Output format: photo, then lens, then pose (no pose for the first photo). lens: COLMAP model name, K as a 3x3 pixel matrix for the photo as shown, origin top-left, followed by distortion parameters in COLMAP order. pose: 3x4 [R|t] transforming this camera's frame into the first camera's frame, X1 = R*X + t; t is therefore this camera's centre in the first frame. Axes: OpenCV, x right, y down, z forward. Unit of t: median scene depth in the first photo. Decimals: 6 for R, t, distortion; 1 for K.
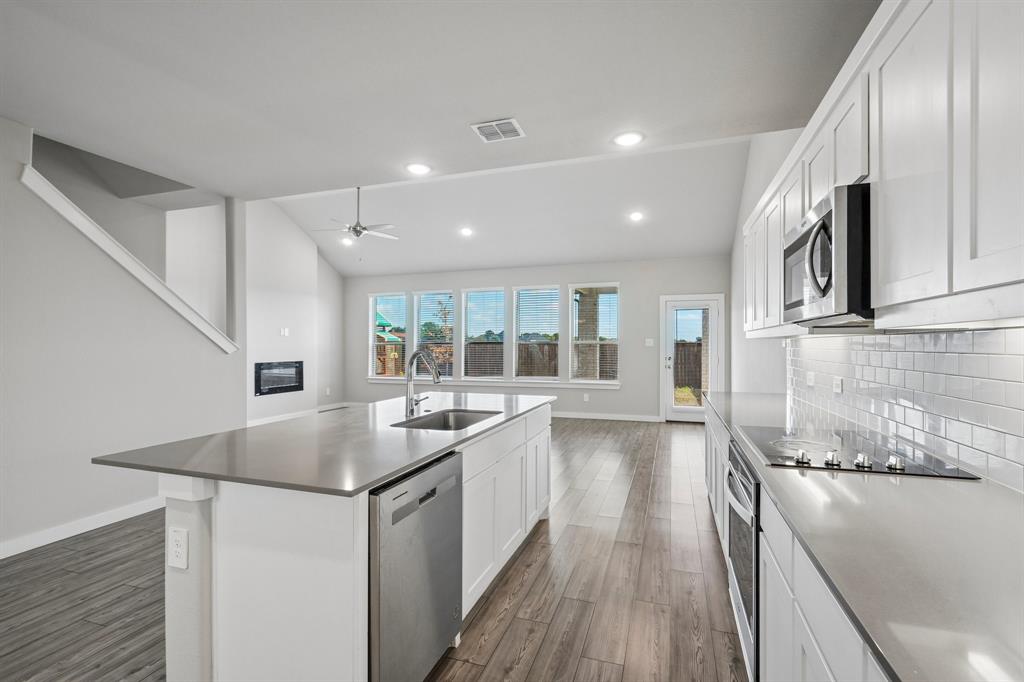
lens RADIAL K [[466.8, 0, 520.9], [0, 466.8, 349.9], [0, 0, 1]] dist [-0.004103, 0.002264]
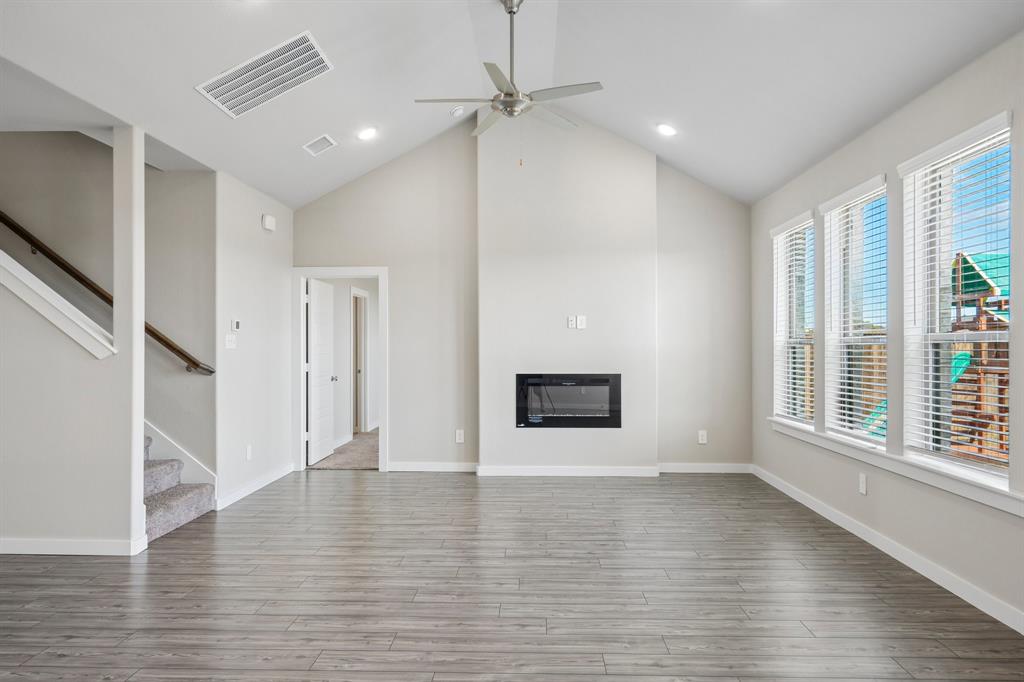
lens RADIAL K [[643.4, 0, 503.7], [0, 643.4, 341.2], [0, 0, 1]] dist [0.002579, 0.000355]
pose [[0.280381, -0.004931, -0.959876, 0.228441], [-0.008213, 0.999938, -0.007536, -0.008764], [0.959854, 0.009997, 0.280323, 0.686786]]
